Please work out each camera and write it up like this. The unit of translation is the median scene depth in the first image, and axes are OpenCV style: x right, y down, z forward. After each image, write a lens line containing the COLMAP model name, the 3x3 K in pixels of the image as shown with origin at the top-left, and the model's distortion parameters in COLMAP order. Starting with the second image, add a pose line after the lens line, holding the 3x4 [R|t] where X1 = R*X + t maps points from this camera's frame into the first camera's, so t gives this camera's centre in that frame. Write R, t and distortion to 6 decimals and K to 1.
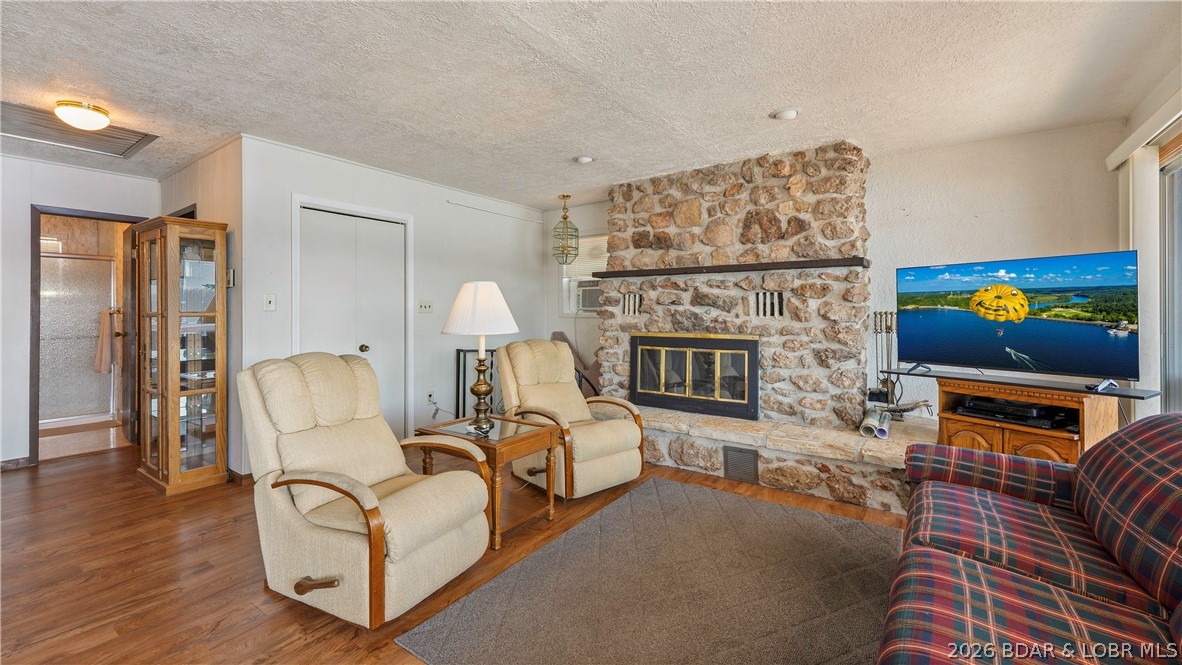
lens RADIAL K [[476.5, 0, 582.6], [0, 476.5, 314.8], [0, 0, 1]] dist [0.002258, 0.000017]
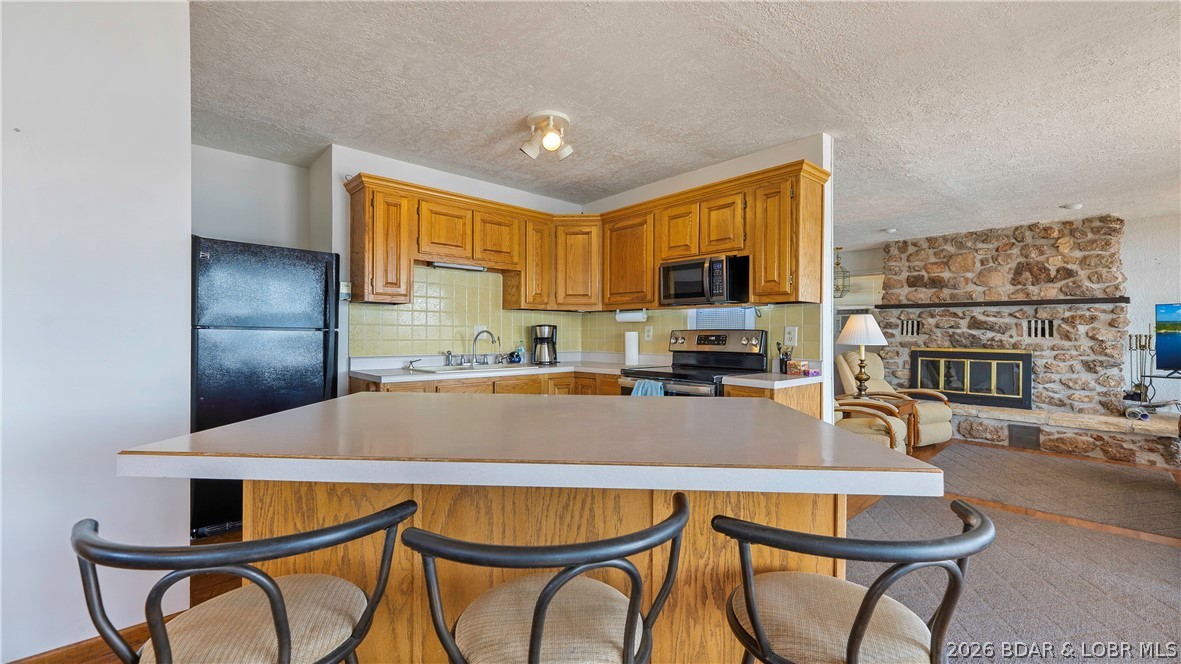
lens RADIAL K [[475.3, 0, 586.2], [0, 475.3, 334.7], [0, 0, 1]] dist [-0.000293, -0.000692]
pose [[0.976396, 0.010617, -0.215727, -0.634083], [-0.011547, 0.999929, -0.003049, 0.016027], [0.215679, 0.005468, 0.976449, -0.684036]]
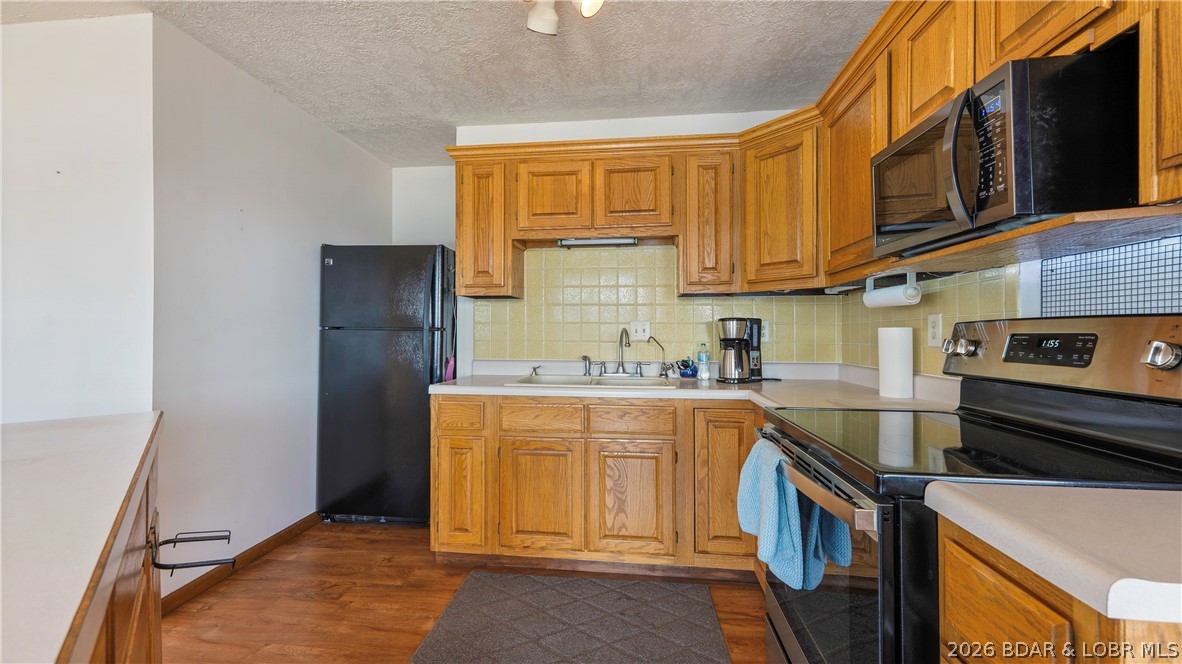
lens RADIAL K [[486.3, 0, 583.7], [0, 486.3, 331.1], [0, 0, 1]] dist [0.008058, -0.000206]
pose [[0.478147, 0.001030, -0.878279, -0.461224], [-0.007541, 0.999967, -0.002933, 0.012899], [0.878247, 0.008025, 0.478139, -0.138694]]
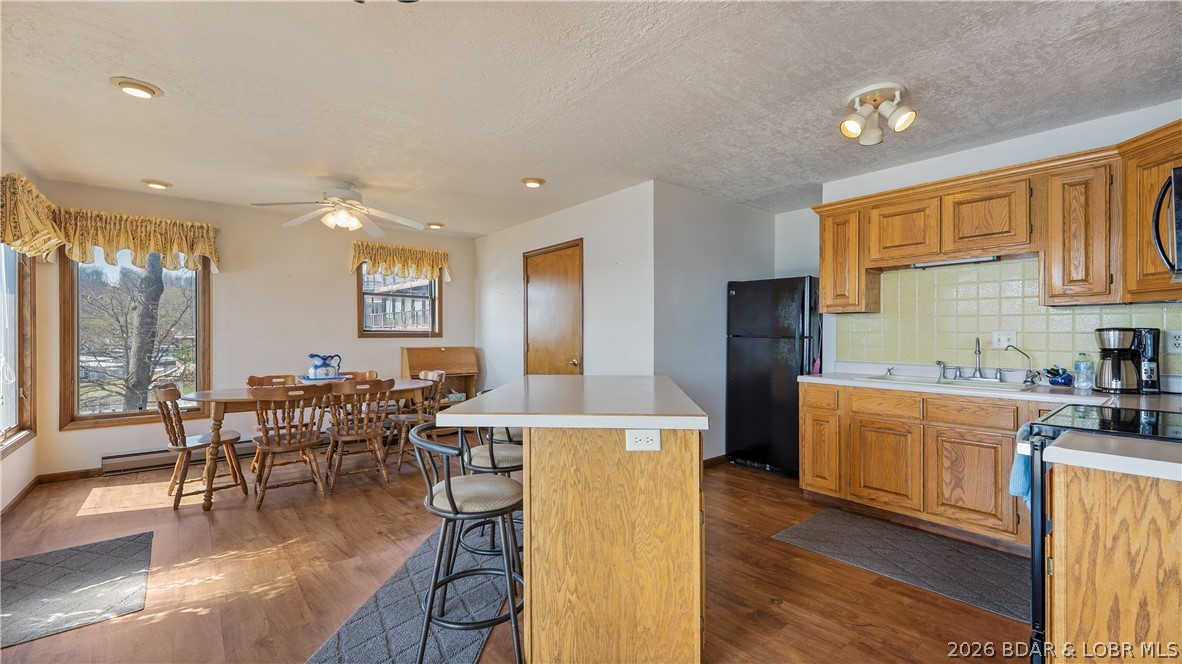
lens RADIAL K [[486.3, 0, 583.7], [0, 486.3, 331.1], [0, 0, 1]] dist [0.008058, -0.000206]
pose [[-0.255983, -0.003952, -0.966673, -0.103540], [-0.007147, 0.999972, -0.002196, 0.001901], [0.966655, 0.006347, -0.256004, -0.170838]]
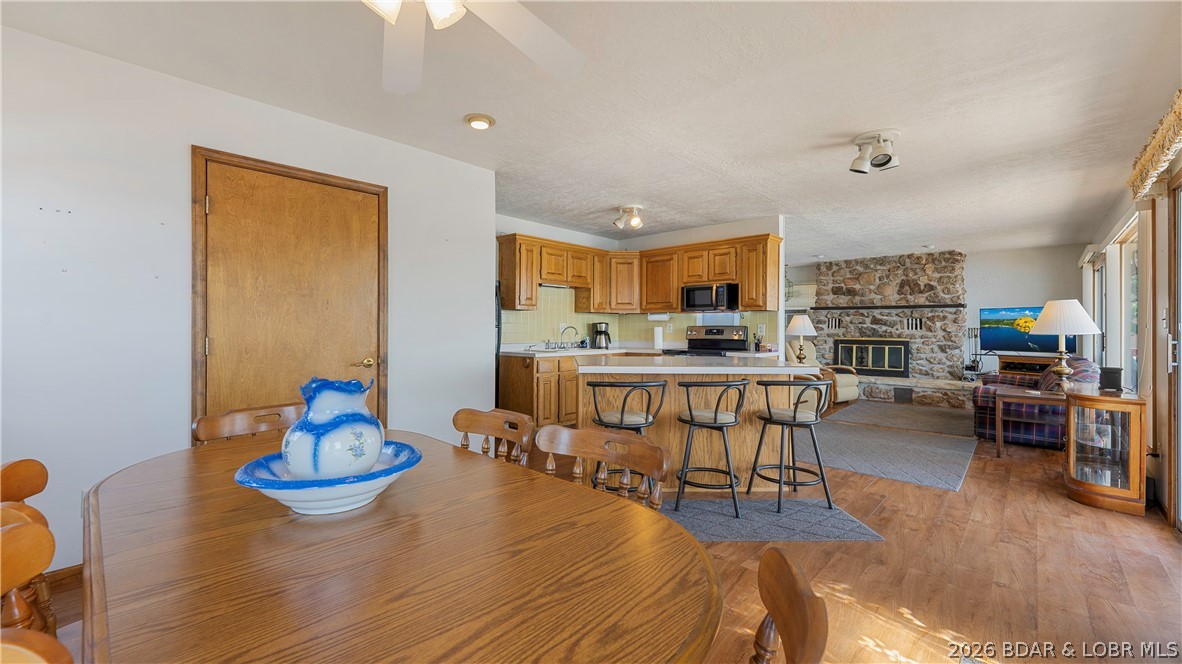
lens RADIAL K [[466.0, 0, 586.4], [0, 466.0, 329.4], [0, 0, 1]] dist [0.001557, 0.000063]
pose [[0.991925, 0.007951, -0.126575, -0.814814], [-0.008393, 0.999960, -0.002957, 0.020409], [0.126547, 0.003996, 0.991953, -1.278542]]
